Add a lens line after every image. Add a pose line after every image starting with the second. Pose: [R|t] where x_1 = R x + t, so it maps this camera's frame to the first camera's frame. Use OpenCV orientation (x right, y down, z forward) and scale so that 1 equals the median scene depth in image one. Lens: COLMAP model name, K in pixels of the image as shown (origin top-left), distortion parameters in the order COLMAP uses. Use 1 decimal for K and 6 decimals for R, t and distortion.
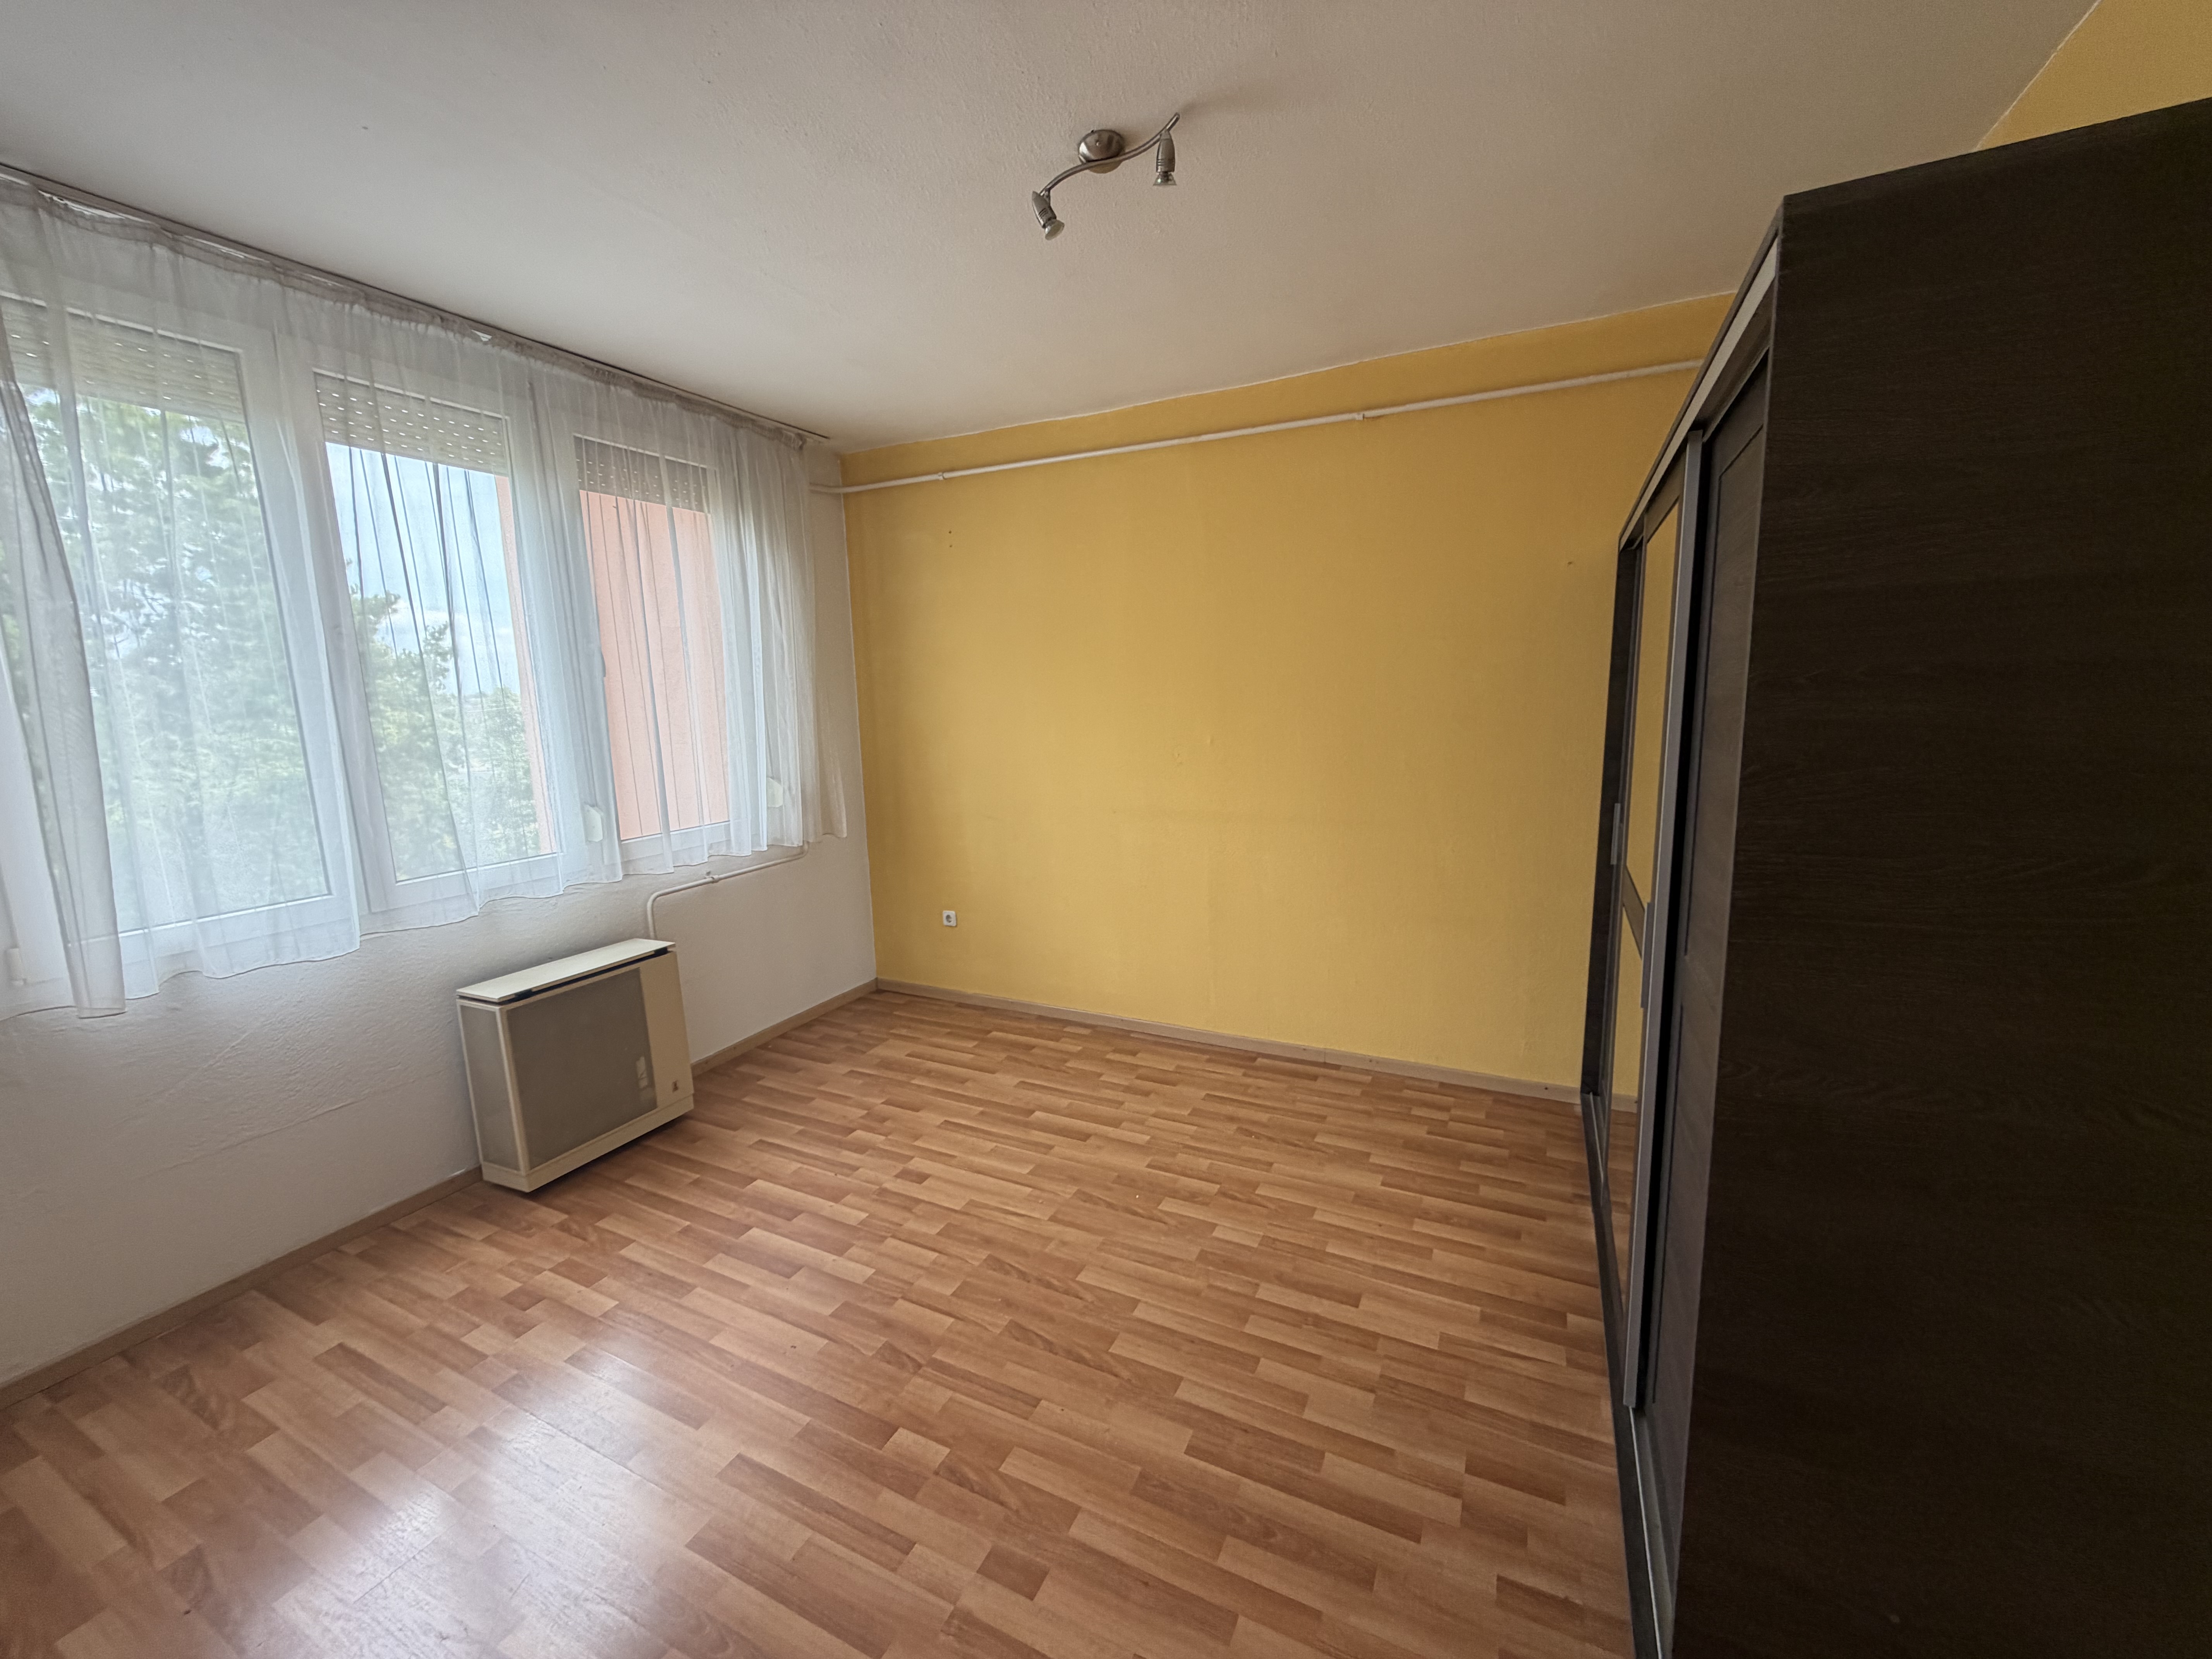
lens RADIAL K [[880.5, 0, 1096.0], [0, 880.5, 817.9], [0, 0, 1]] dist [0.001253, 0.000085]
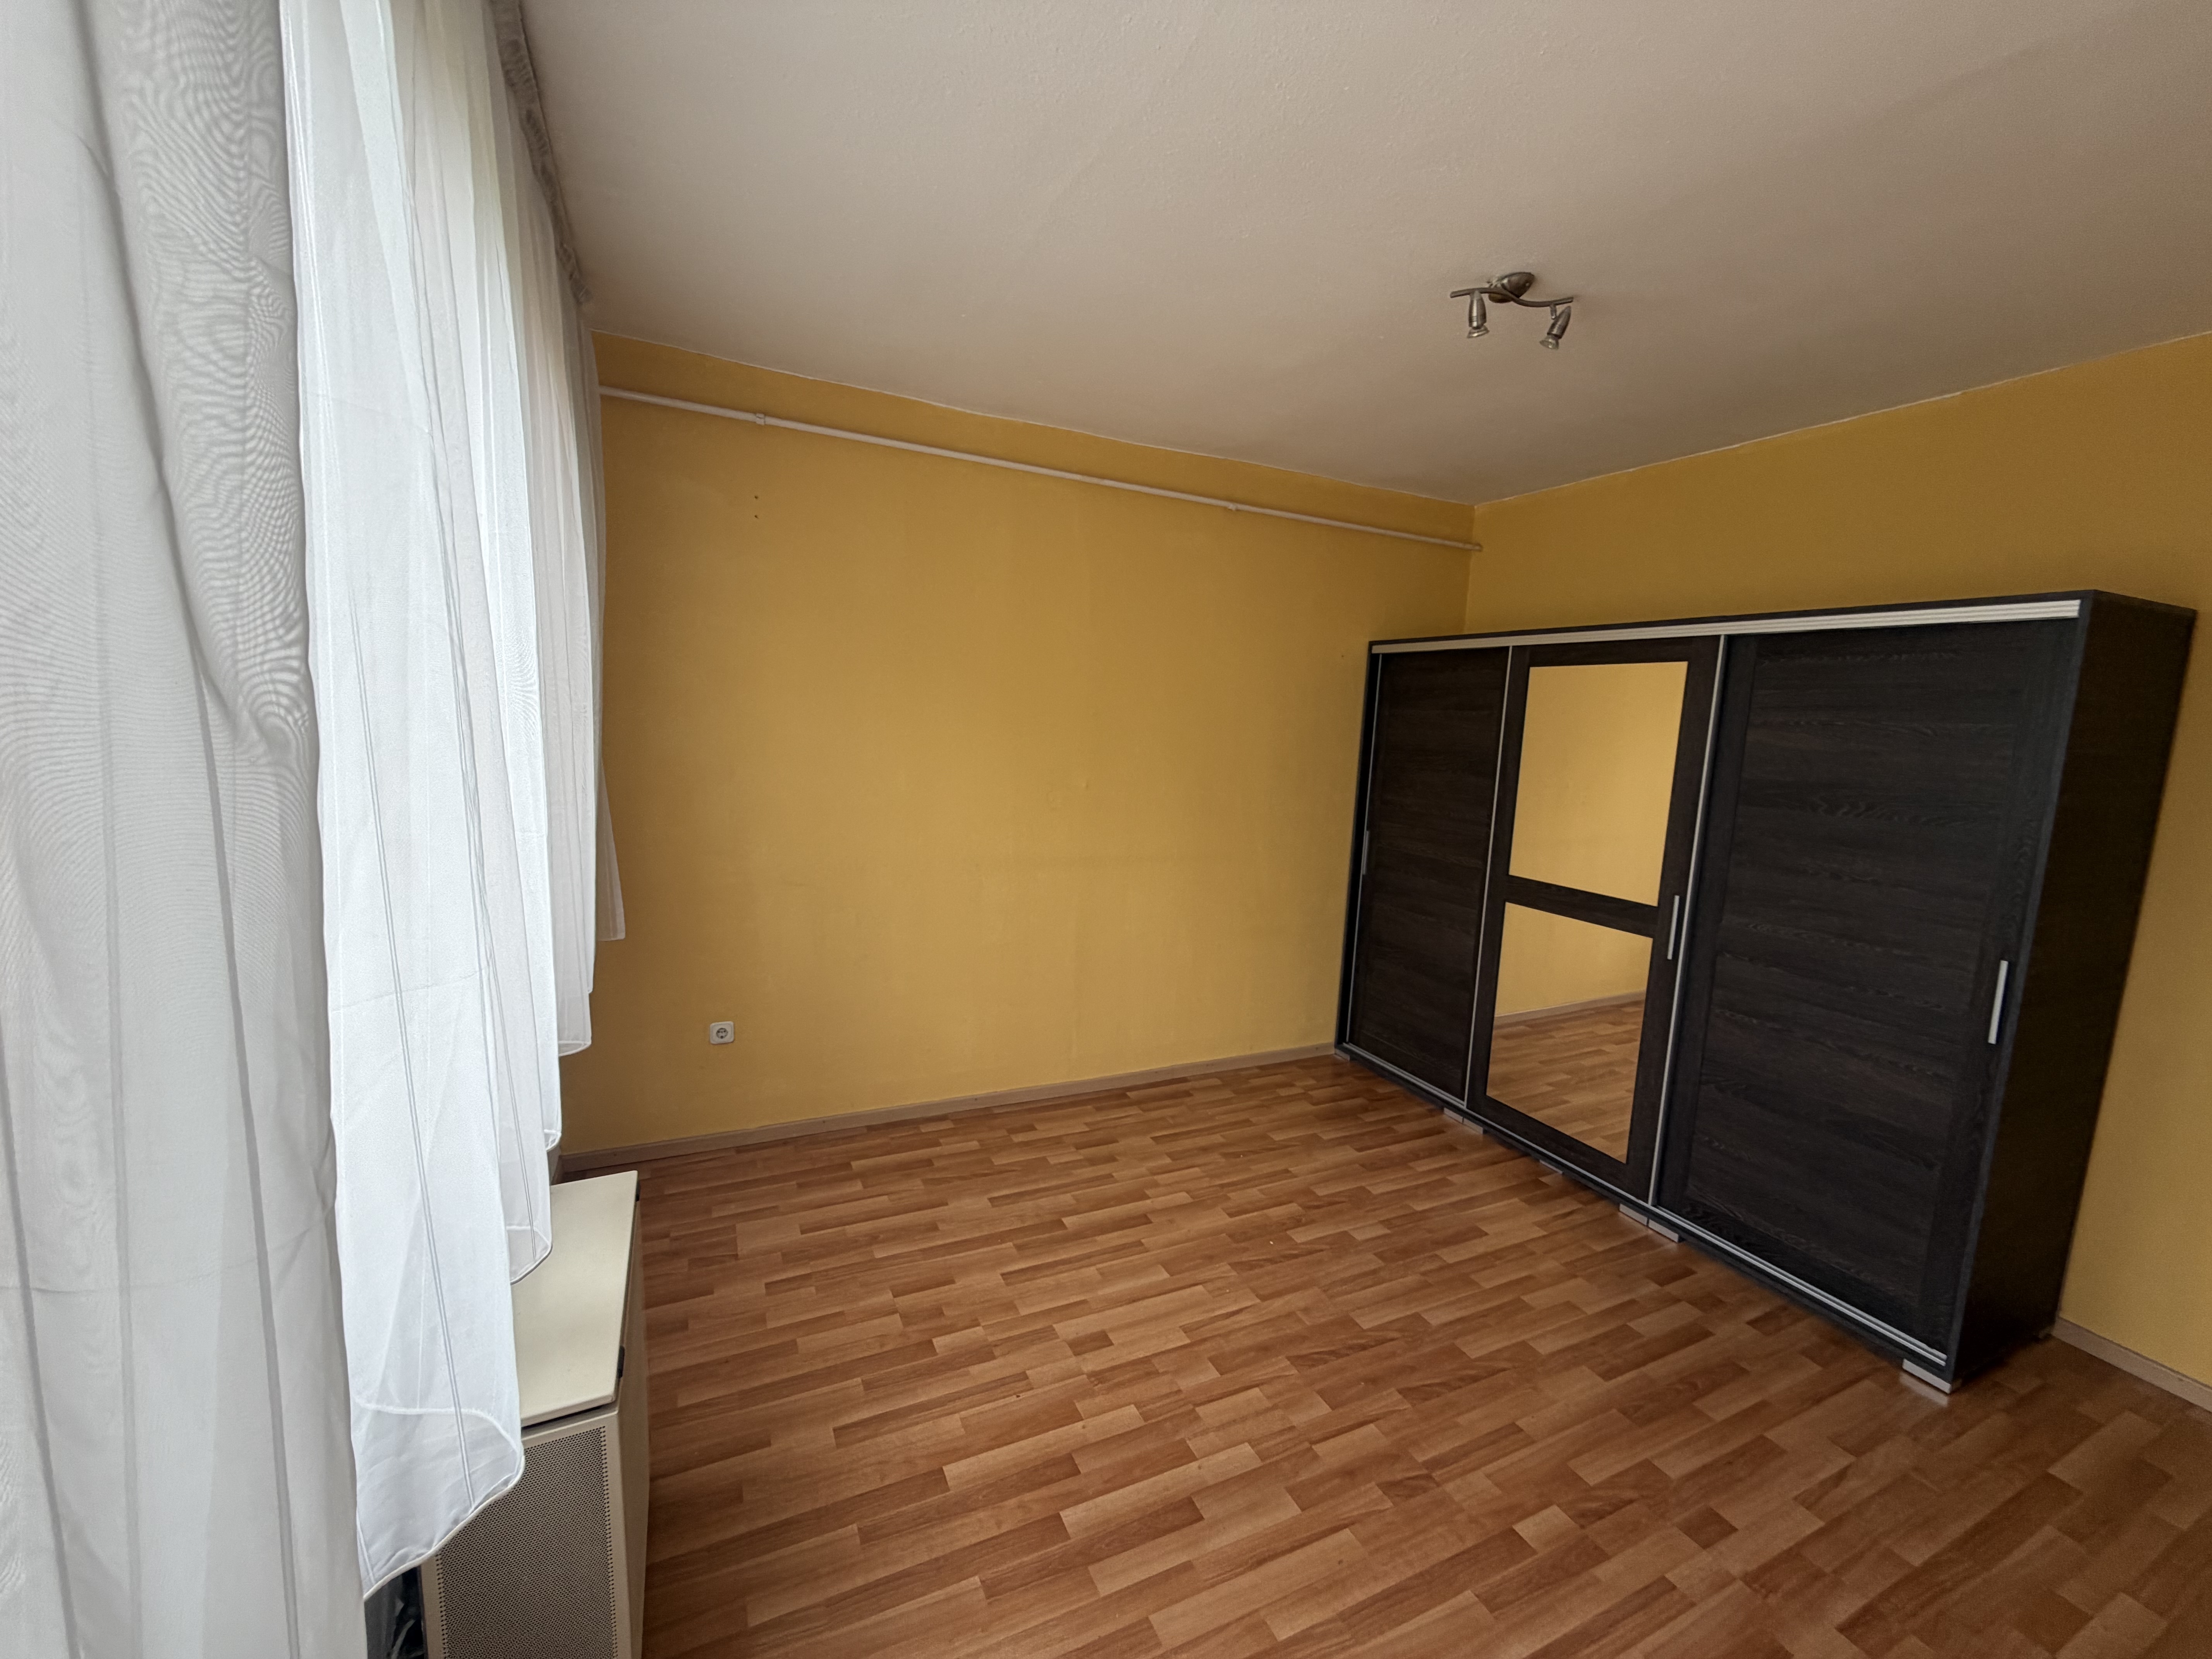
lens RADIAL K [[880.5, 0, 1100.0], [0, 880.5, 820.9], [0, 0, 1]] dist [0.001253, 0.000085]
pose [[0.616618, -0.039740, 0.786259, -0.758042], [0.051764, 0.998611, 0.009877, -0.067842], [-0.785559, 0.034609, 0.617818, 0.453442]]
